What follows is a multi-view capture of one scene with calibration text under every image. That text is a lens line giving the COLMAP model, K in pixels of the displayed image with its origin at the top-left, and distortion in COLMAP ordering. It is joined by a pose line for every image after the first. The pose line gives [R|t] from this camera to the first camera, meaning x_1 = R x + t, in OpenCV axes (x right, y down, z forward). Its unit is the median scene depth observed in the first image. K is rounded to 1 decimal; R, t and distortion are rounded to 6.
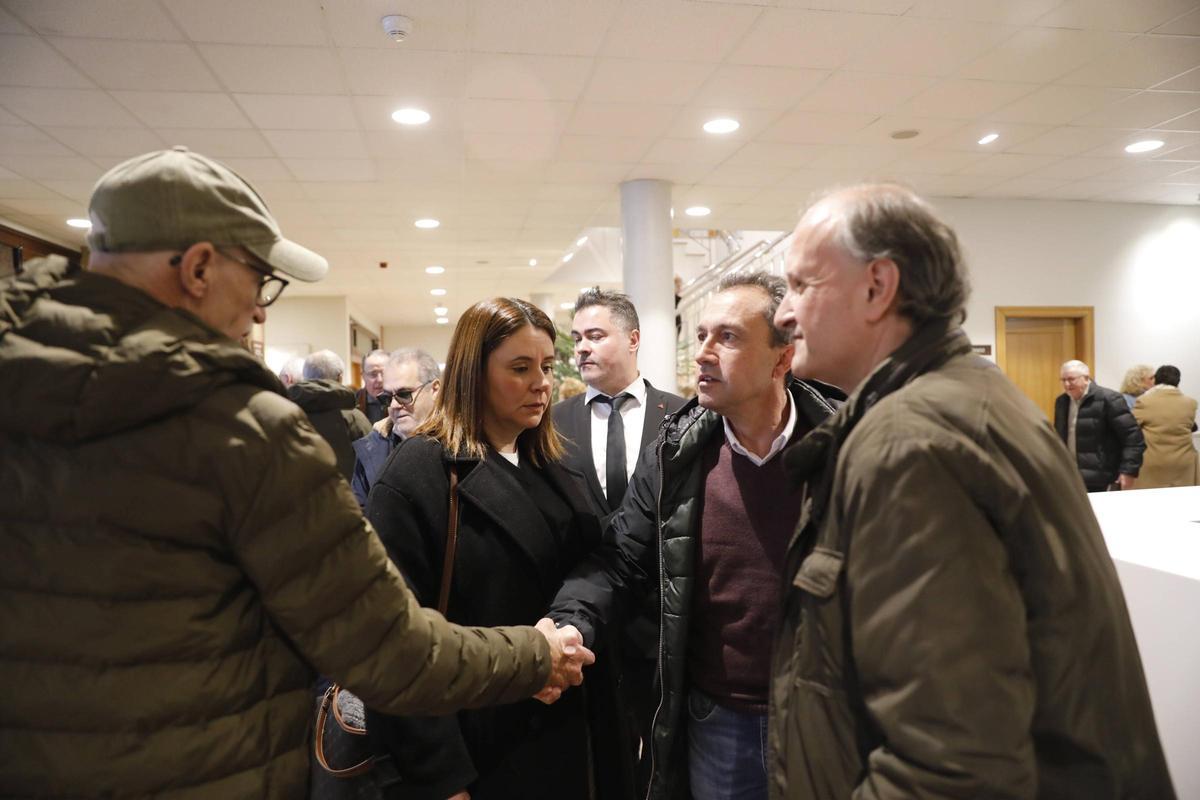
lens RADIAL K [[830.9, 0, 594.4], [0, 830.9, 409.9], [0, 0, 1]] dist [-0.118211, 0.101932]
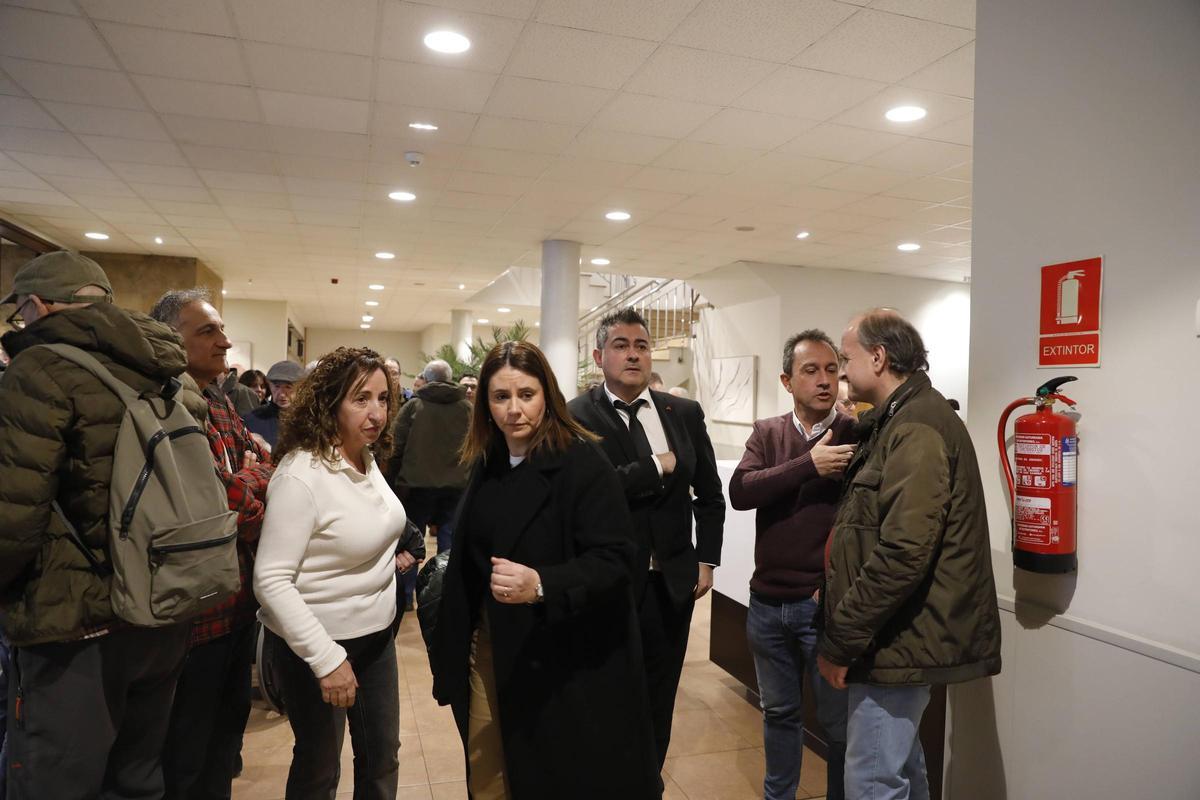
lens RADIAL K [[822.8, 0, 599.0], [0, 822.8, 406.3], [0, 0, 1]] dist [-0.102101, 0.087940]
pose [[0.990582, 0.050056, 0.127445, -0.022211], [-0.047856, 0.998649, -0.020263, 0.008658], [-0.128287, 0.013973, 0.991639, -0.210486]]
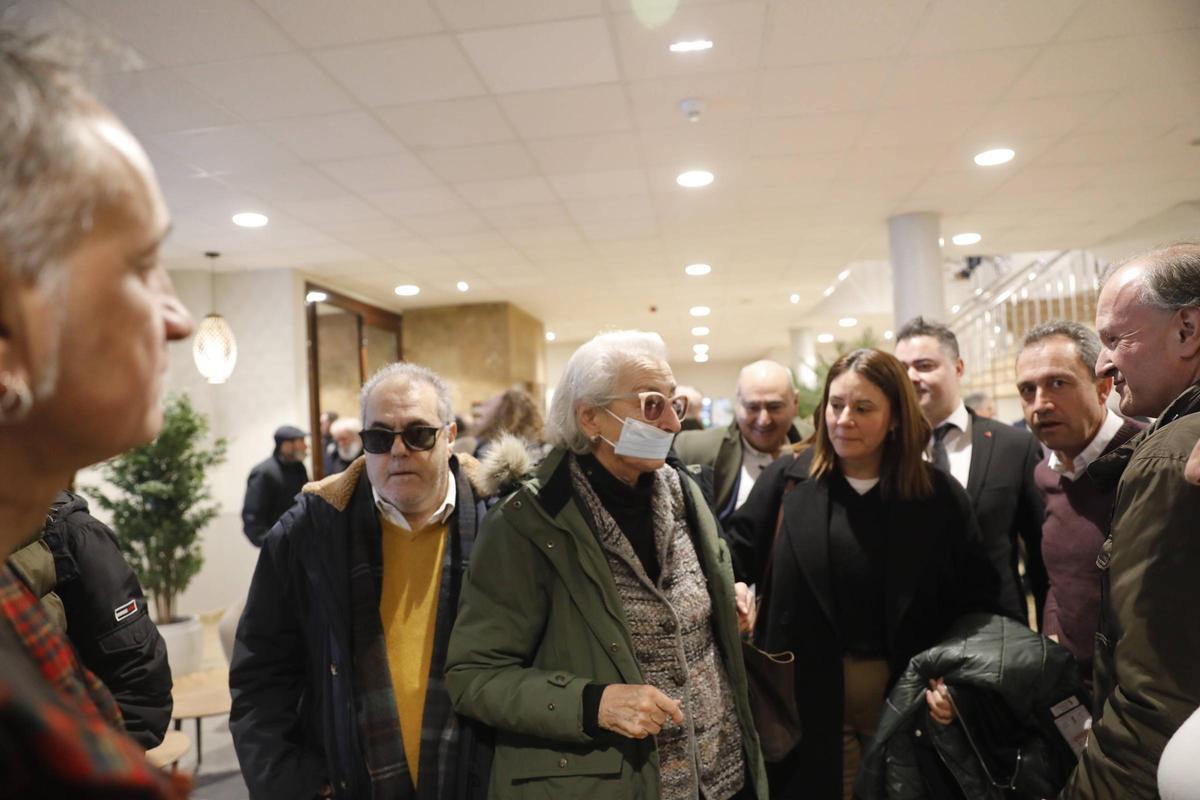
lens RADIAL K [[822.8, 0, 599.0], [0, 822.8, 406.3], [0, 0, 1]] dist [-0.102101, 0.087940]
pose [[0.956298, -0.029598, -0.290891, -0.016968], [0.016272, 0.998709, -0.048124, 0.000584], [0.291940, 0.041288, 0.955545, -0.041346]]
